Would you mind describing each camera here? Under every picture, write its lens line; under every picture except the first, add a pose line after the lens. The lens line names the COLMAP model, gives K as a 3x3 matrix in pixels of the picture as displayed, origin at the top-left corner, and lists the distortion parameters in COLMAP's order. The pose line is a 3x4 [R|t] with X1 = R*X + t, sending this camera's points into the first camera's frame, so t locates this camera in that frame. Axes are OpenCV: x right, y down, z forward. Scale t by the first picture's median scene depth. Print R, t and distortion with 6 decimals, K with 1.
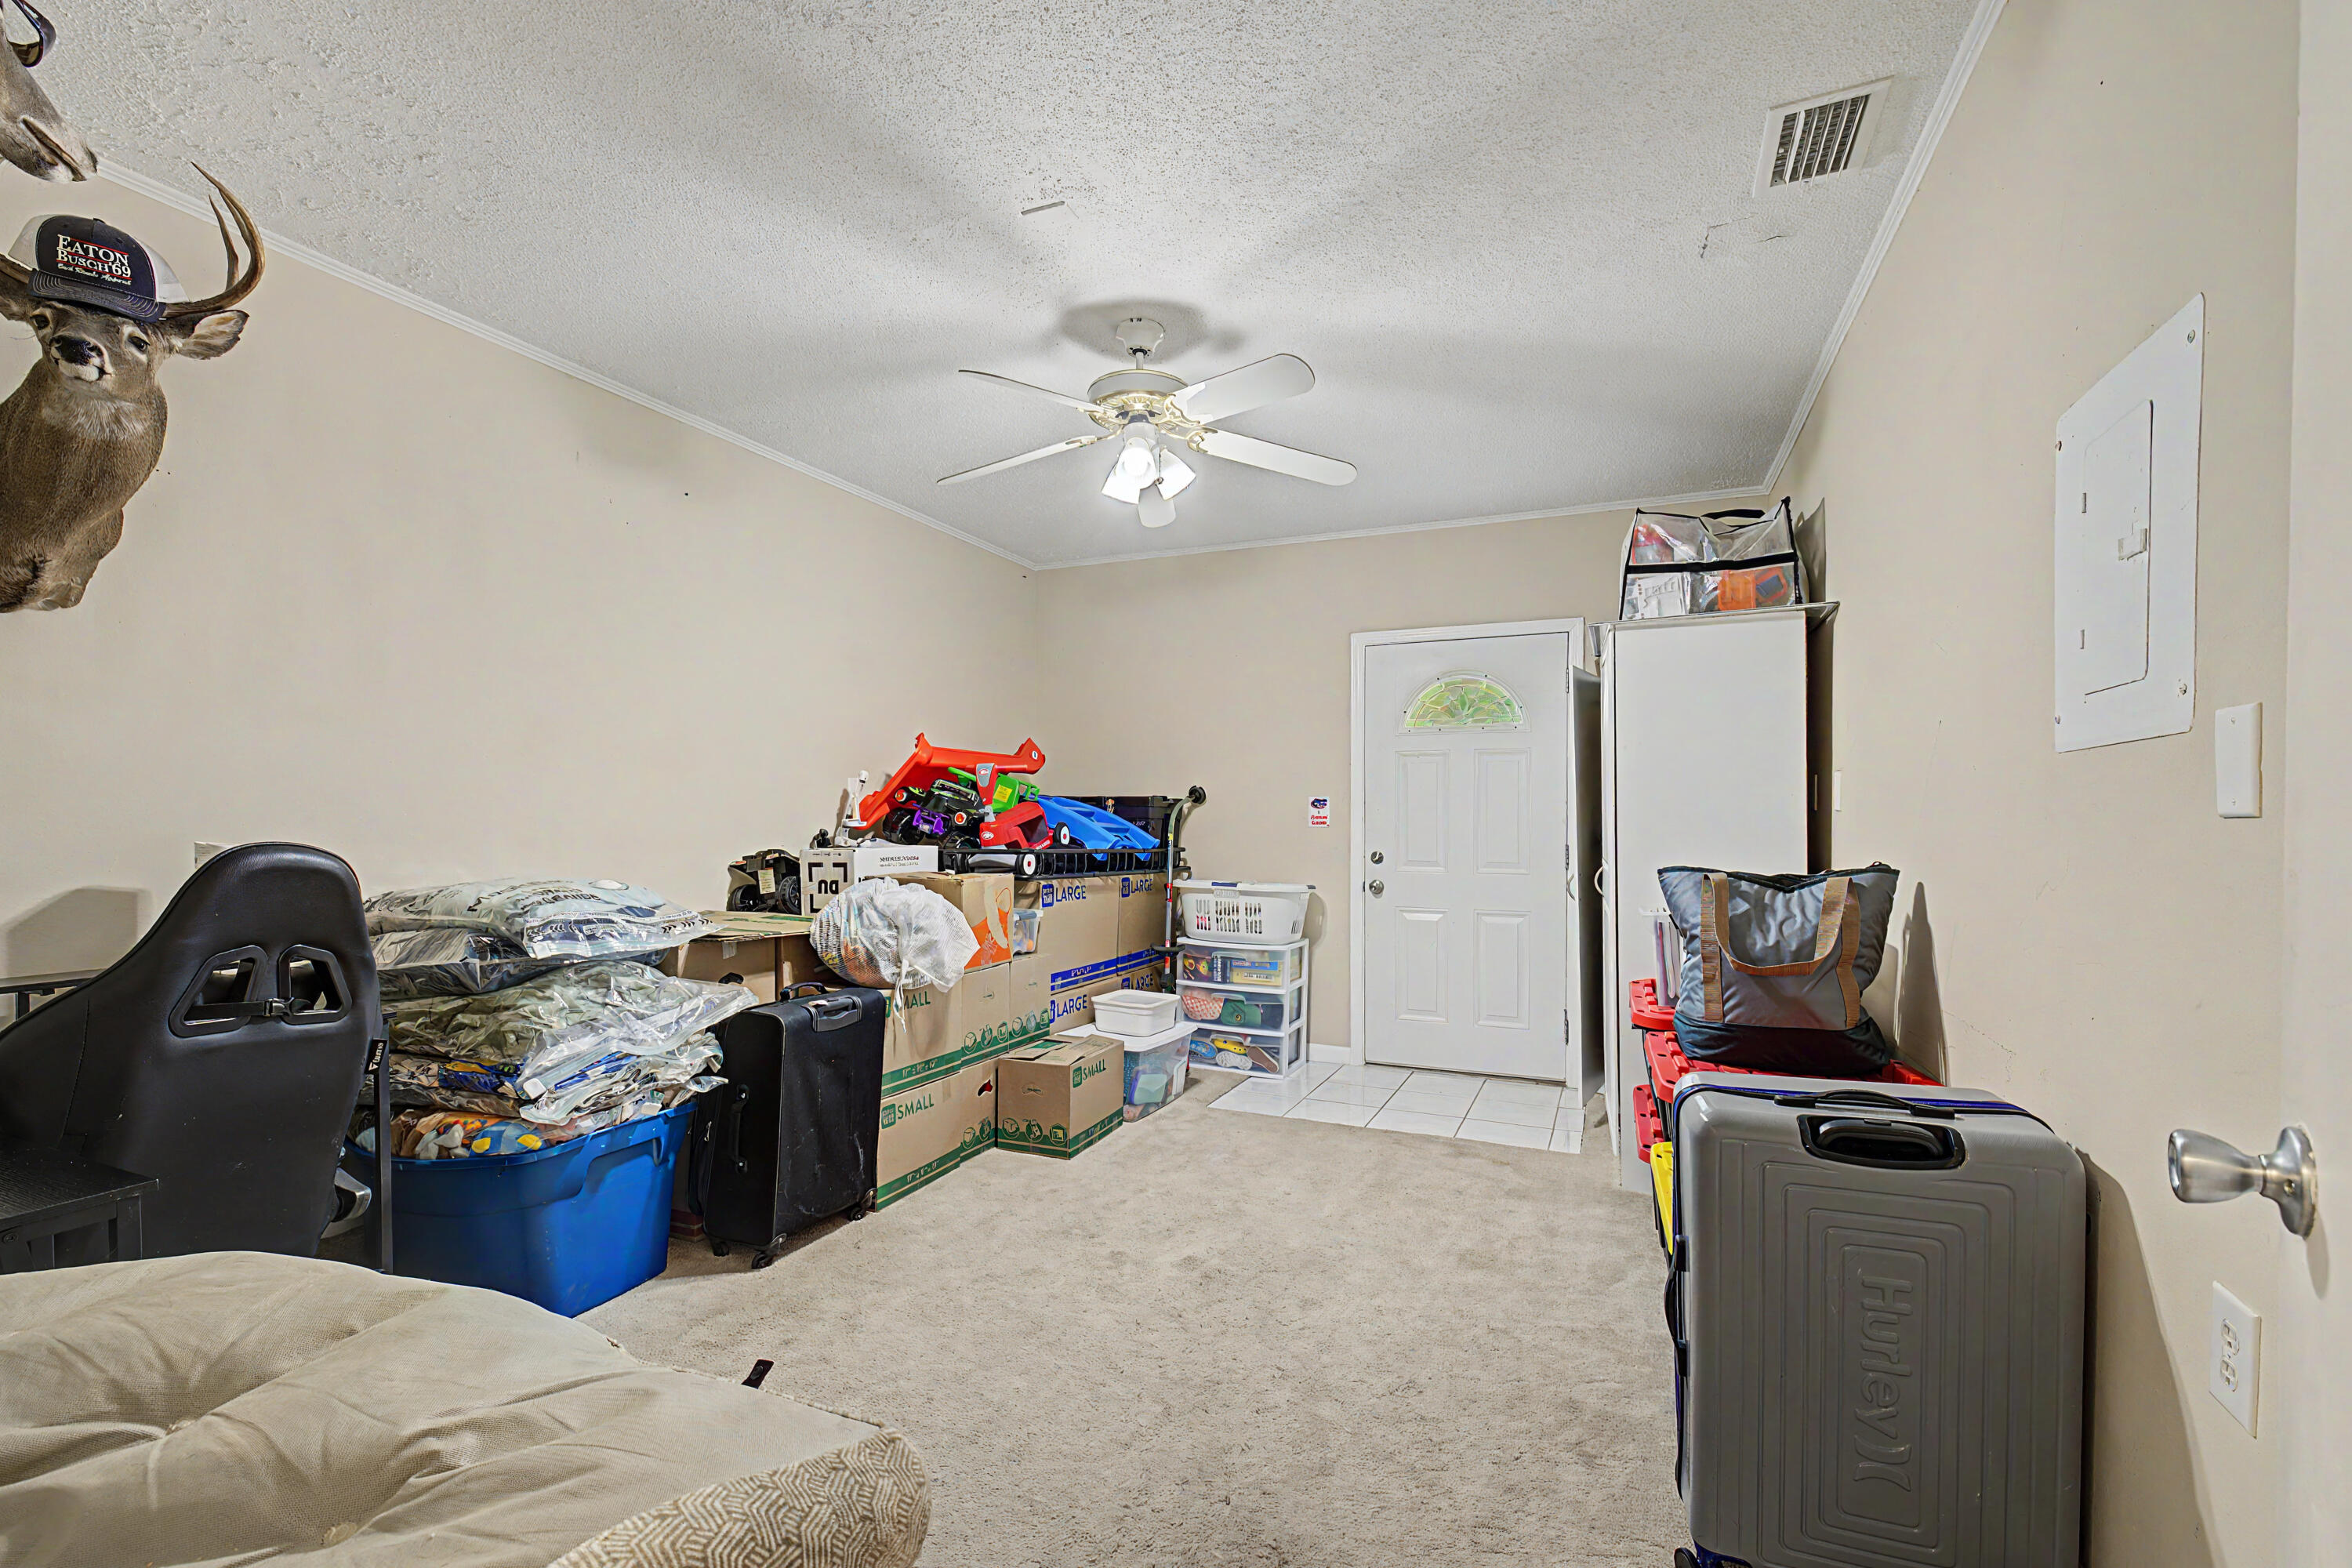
lens RADIAL K [[1000.0, 0, 1163.2], [0, 1000.0, 822.4], [0, 0, 1]] dist [0.002528, 0.000389]
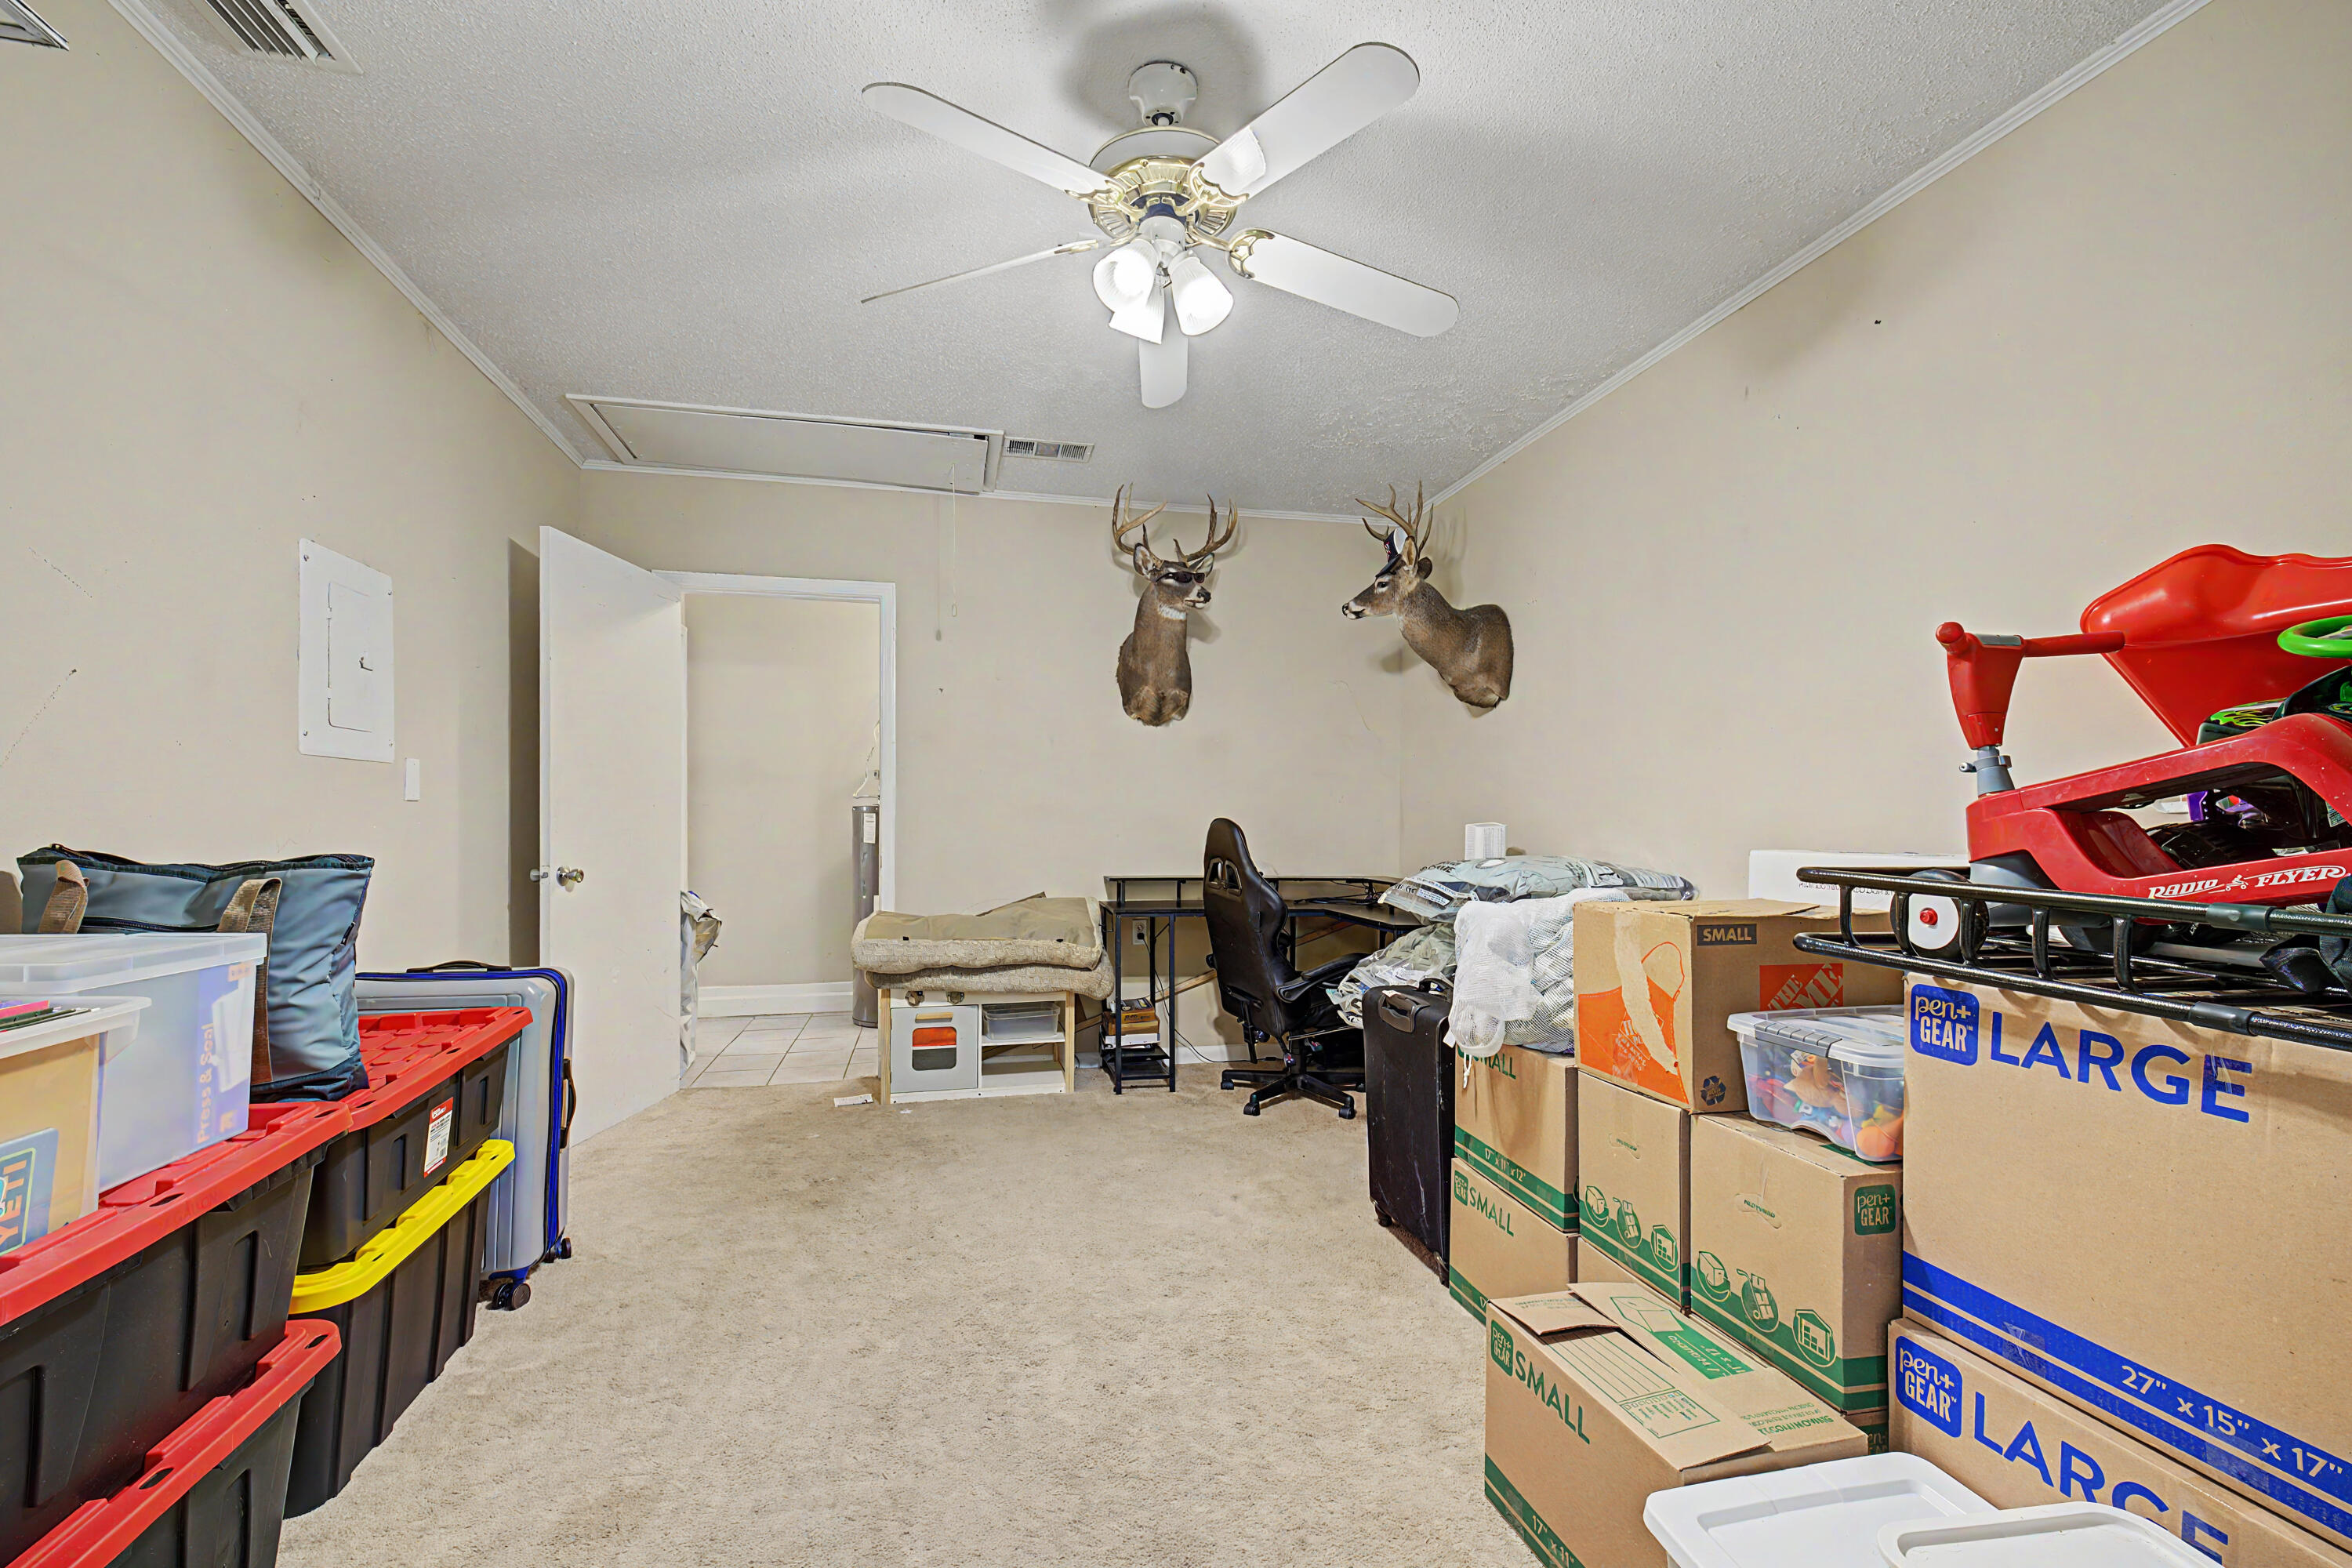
lens RADIAL K [[1000.0, 0, 1163.2], [0, 1000.0, 822.4], [0, 0, 1]] dist [0.002528, 0.000389]
pose [[-0.799481, 0.001217, -0.600690, 0.275308], [-0.003756, 0.999968, 0.007026, 0.007011], [0.600680, 0.007873, -0.799451, 1.097176]]
